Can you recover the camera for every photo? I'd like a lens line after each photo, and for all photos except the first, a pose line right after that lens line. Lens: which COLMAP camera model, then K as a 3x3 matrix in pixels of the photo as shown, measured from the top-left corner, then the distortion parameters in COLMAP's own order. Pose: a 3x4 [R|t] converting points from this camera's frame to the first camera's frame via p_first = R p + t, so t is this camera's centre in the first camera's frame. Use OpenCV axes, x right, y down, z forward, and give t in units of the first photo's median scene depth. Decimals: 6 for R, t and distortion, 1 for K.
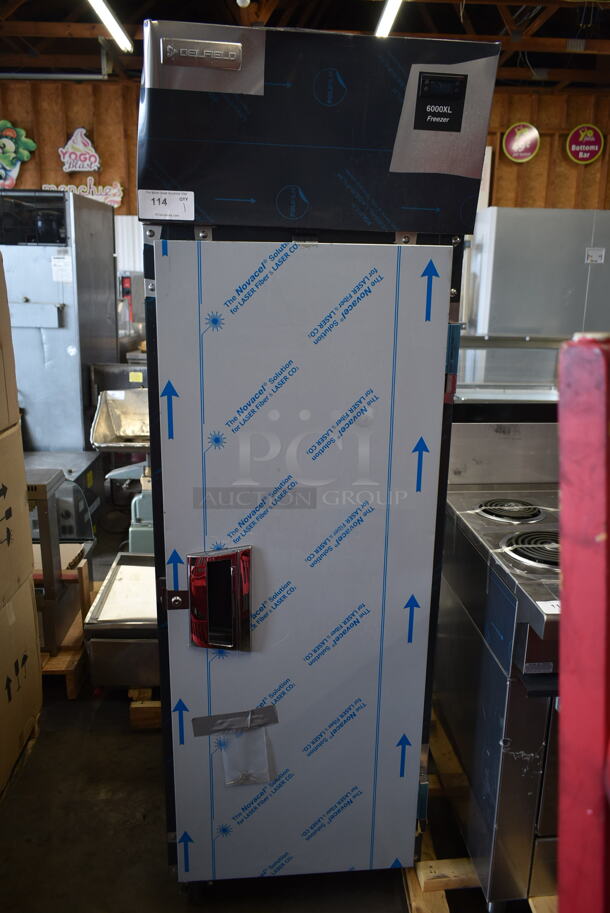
lens RADIAL K [[703.3, 0, 305.0], [0, 703.3, 456.5], [0, 0, 1]] dist [-0.012136, -0.002927]
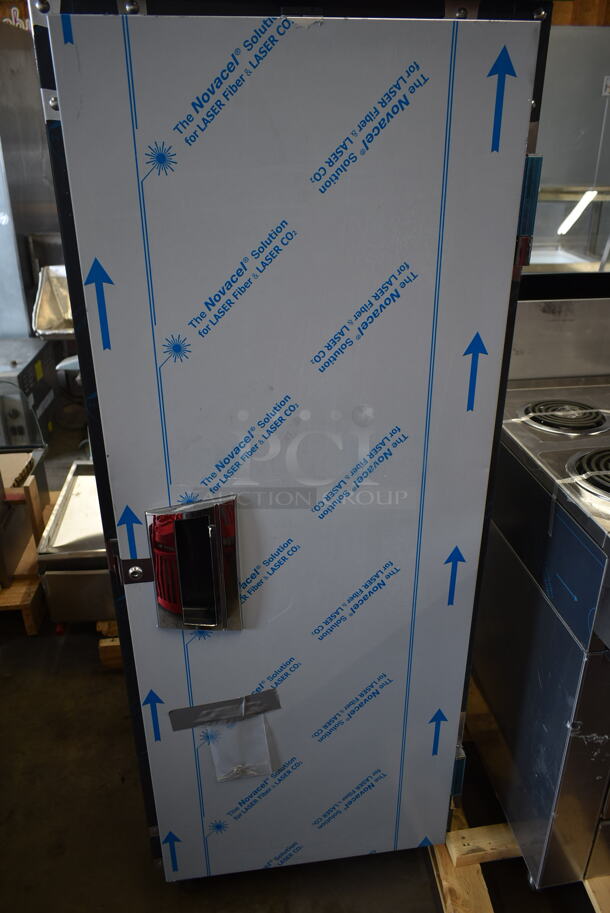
lens RADIAL K [[703.3, 0, 305.0], [0, 703.3, 456.5], [0, 0, 1]] dist [-0.012136, -0.002927]
pose [[0.998570, -0.038769, 0.036805, -0.027177], [0.031351, 0.982384, 0.184227, -0.034656], [-0.043299, -0.182810, 0.982194, 0.268445]]
